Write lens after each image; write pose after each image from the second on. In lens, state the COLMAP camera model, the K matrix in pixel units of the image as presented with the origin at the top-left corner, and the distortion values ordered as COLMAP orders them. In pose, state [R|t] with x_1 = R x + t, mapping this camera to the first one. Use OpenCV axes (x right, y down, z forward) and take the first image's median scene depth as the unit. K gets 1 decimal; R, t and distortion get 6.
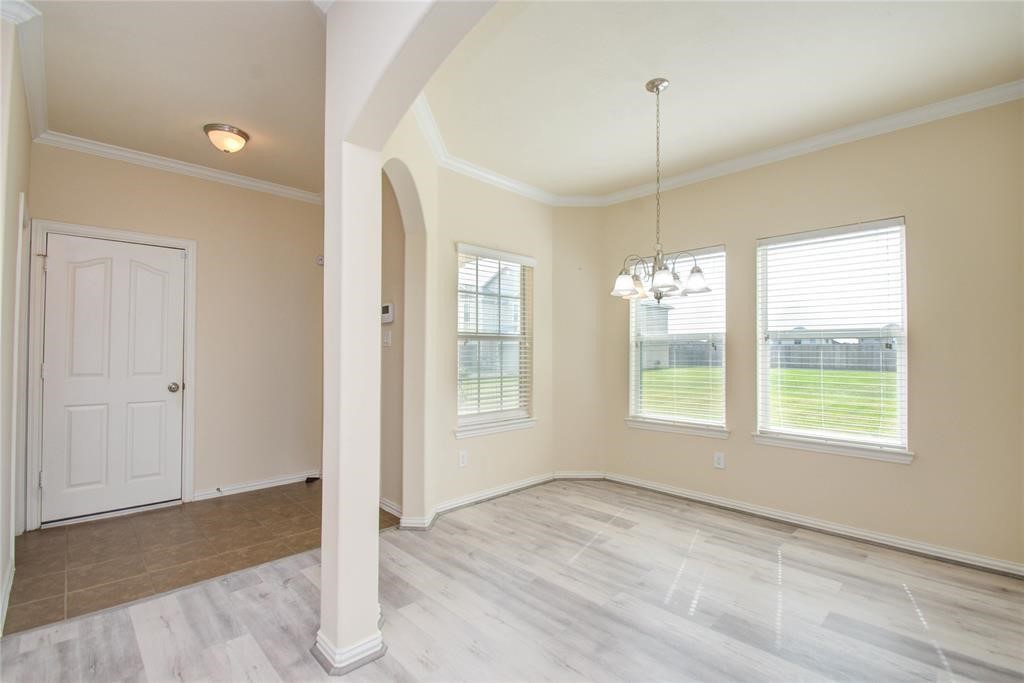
lens RADIAL K [[458.0, 0, 521.0], [0, 458.0, 346.4], [0, 0, 1]] dist [0.005101, -0.011022]
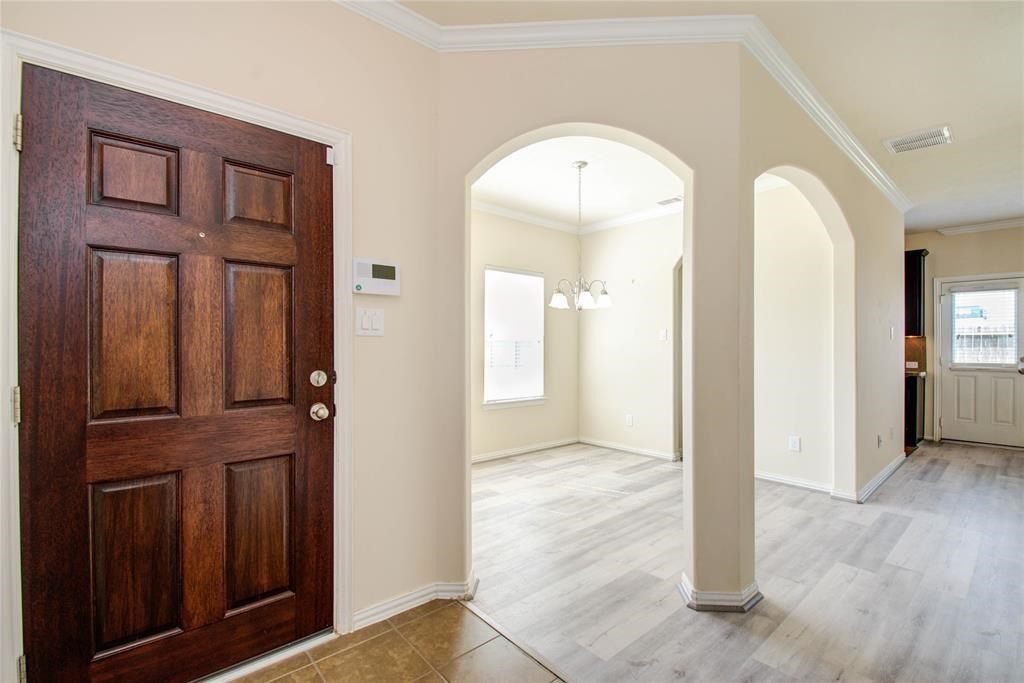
lens RADIAL K [[458.0, 0, 518.4], [0, 458.0, 342.8], [0, 0, 1]] dist [0.005101, -0.011022]
pose [[0.052356, 0.003896, 0.998621, -0.875379], [-0.022229, 0.999749, -0.002735, 0.006026], [-0.998381, -0.022055, 0.052430, 0.816026]]
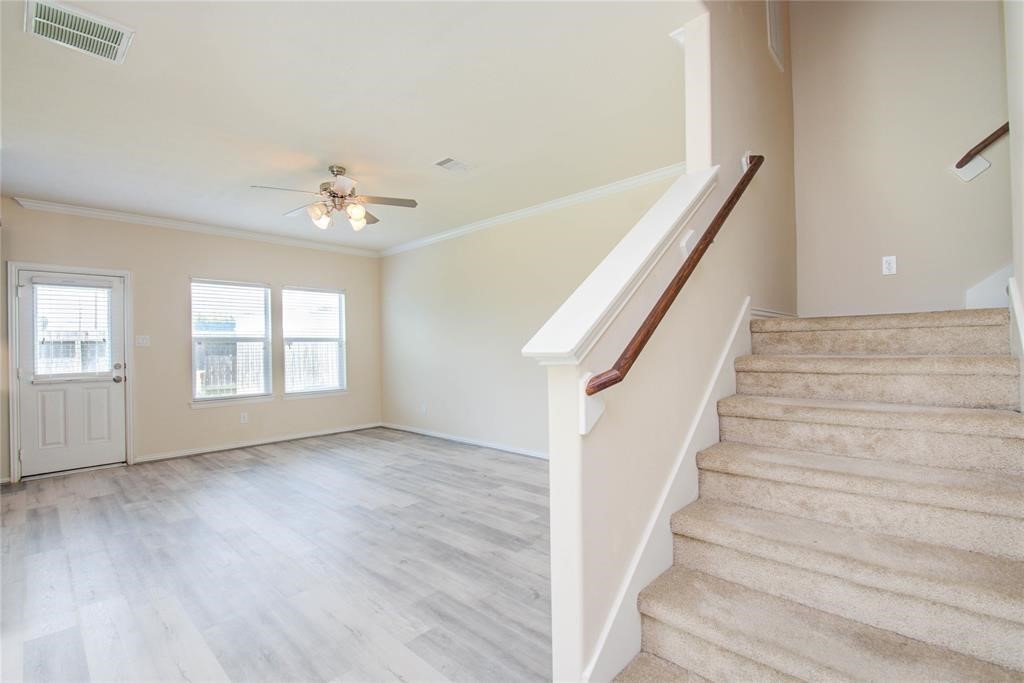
lens RADIAL K [[458.0, 0, 518.5], [0, 458.0, 344.2], [0, 0, 1]] dist [0.005101, -0.011022]
pose [[-0.998906, 0.017408, -0.043398, -0.441918], [0.018415, 0.999568, -0.022924, 0.006776], [0.042980, -0.023698, -0.998795, 0.661044]]
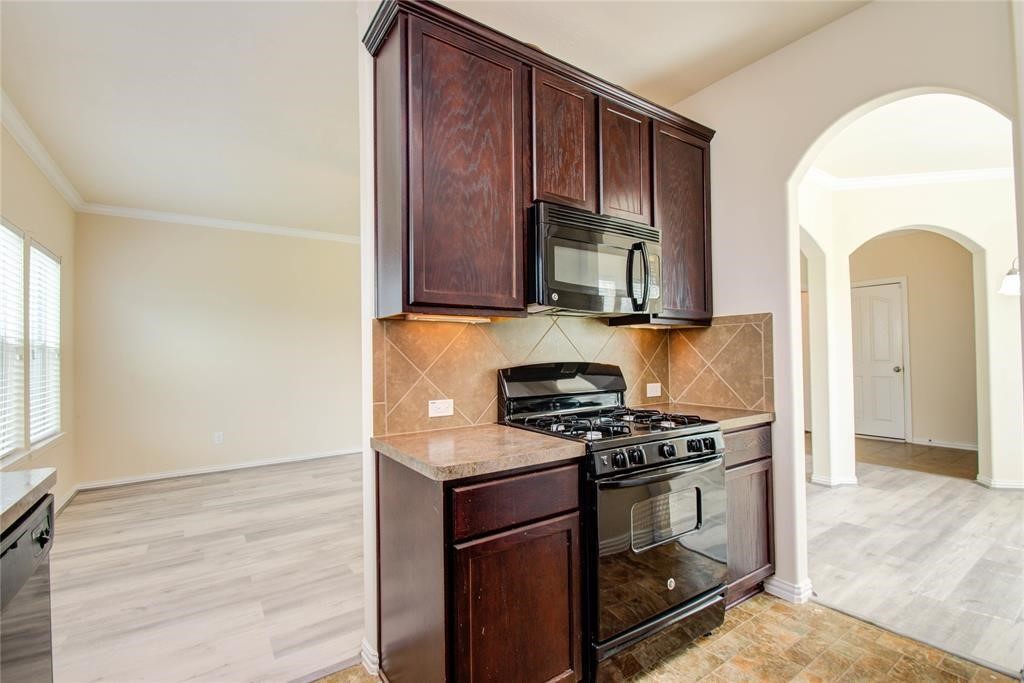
lens RADIAL K [[458.0, 0, 521.0], [0, 458.0, 349.1], [0, 0, 1]] dist [0.005101, -0.011022]
pose [[-0.170912, -0.006841, -0.985263, 1.119013], [0.034755, 0.999312, -0.012967, -0.007792], [0.984673, -0.036459, -0.170556, -0.034541]]
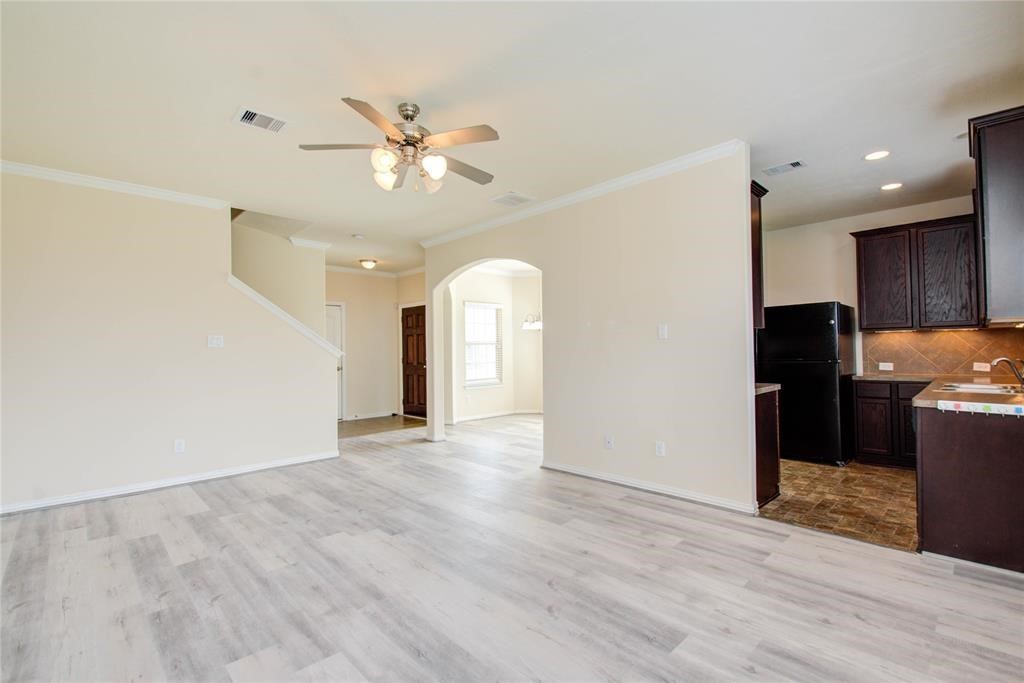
lens RADIAL K [[458.0, 0, 519.6], [0, 458.0, 345.9], [0, 0, 1]] dist [0.005101, -0.011022]
pose [[0.999908, -0.013223, -0.002930, 0.136150], [0.013246, 0.999878, 0.008254, -0.029353], [0.002821, -0.008292, 0.999962, -1.280390]]
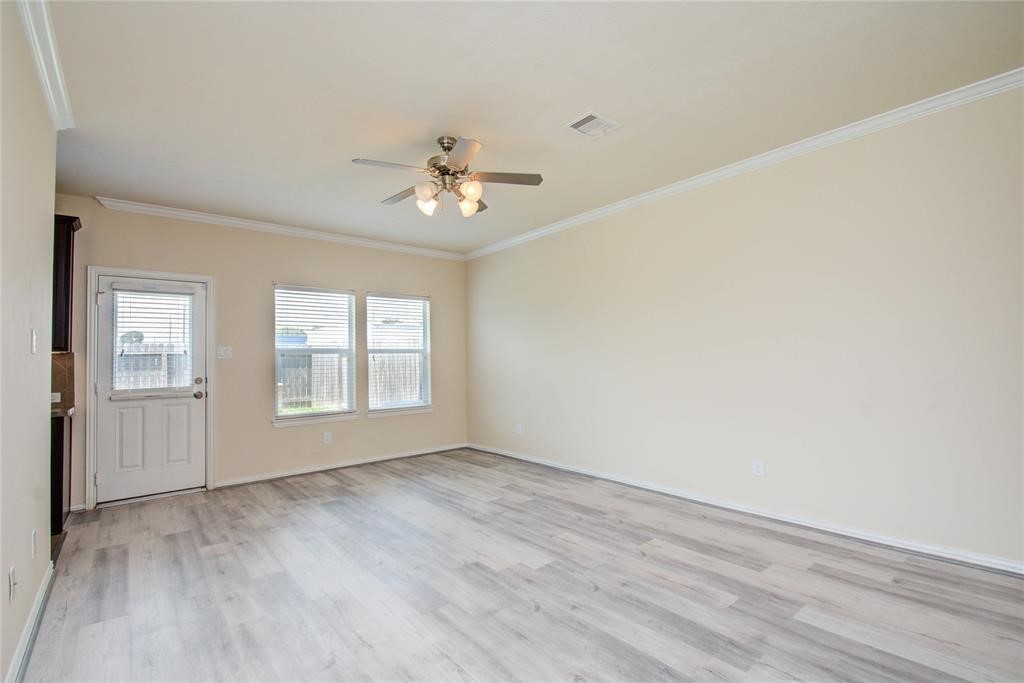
lens RADIAL K [[458.0, 0, 519.2], [0, 458.0, 345.6], [0, 0, 1]] dist [0.005101, -0.011022]
pose [[-0.997183, 0.021135, 0.071964, -0.257285], [0.017675, 0.998673, -0.048377, -0.000307], [-0.072891, -0.046969, -0.996233, 0.417177]]
